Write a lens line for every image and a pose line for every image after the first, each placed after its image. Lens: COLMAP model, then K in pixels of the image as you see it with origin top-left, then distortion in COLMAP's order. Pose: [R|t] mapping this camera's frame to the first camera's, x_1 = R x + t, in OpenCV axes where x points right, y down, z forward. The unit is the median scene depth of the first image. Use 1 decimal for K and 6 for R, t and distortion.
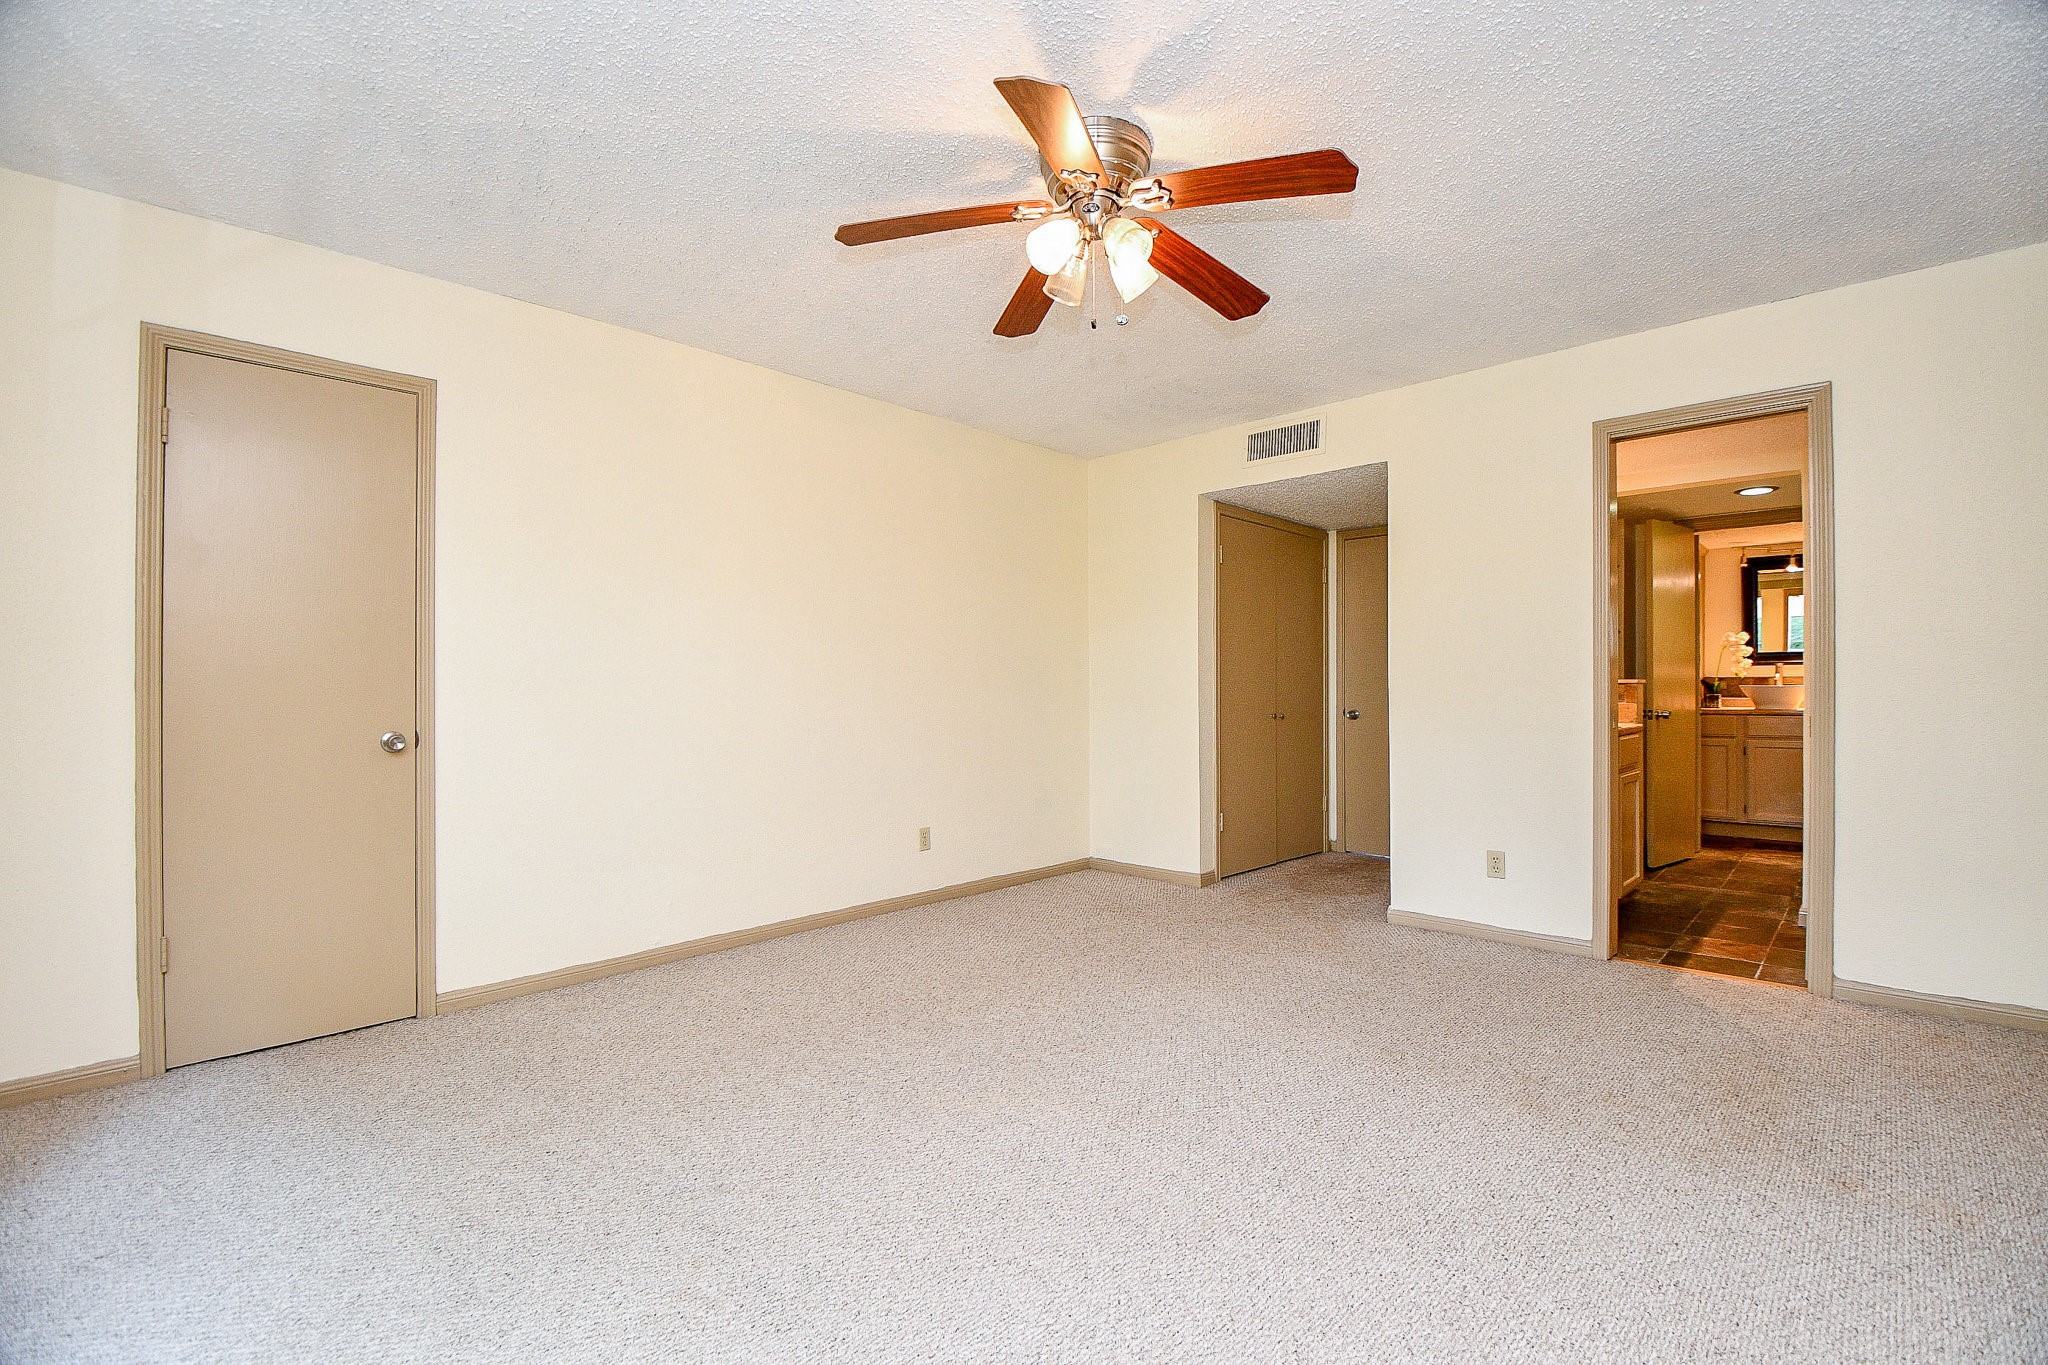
lens RADIAL K [[909.8, 0, 1029.4], [0, 909.8, 691.0], [0, 0, 1]] dist [-0.001059, -0.000584]
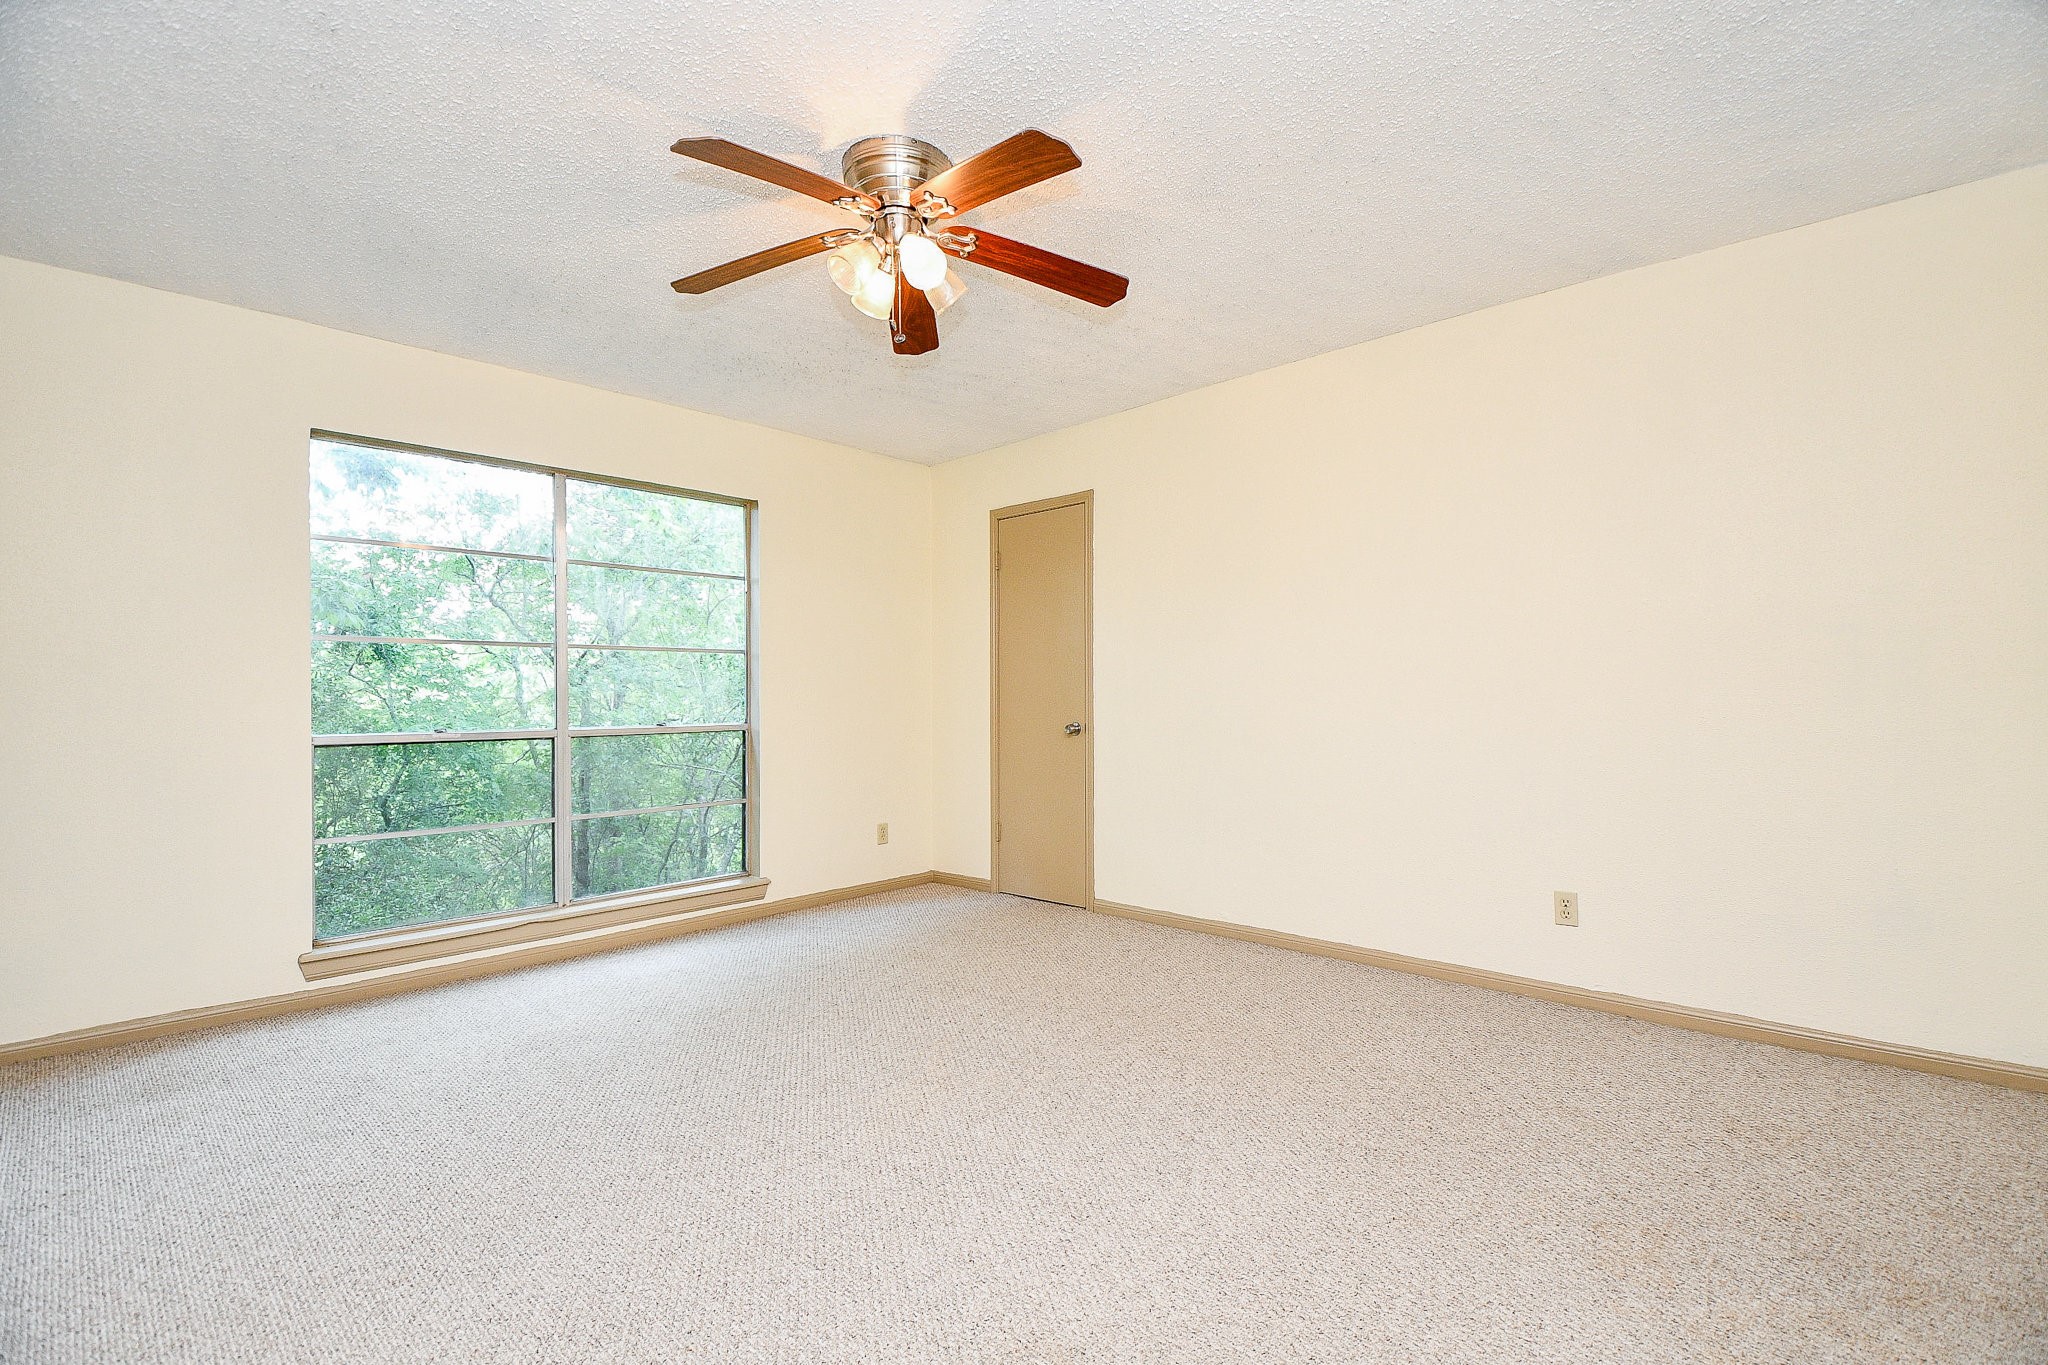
lens RADIAL K [[909.8, 0, 1029.4], [0, 909.8, 691.0], [0, 0, 1]] dist [-0.001059, -0.000584]
pose [[-0.012972, -0.001002, -0.999915, 0.872570], [0.011800, 0.999930, -0.001155, -0.008023], [0.999846, -0.011814, -0.012960, 0.930373]]
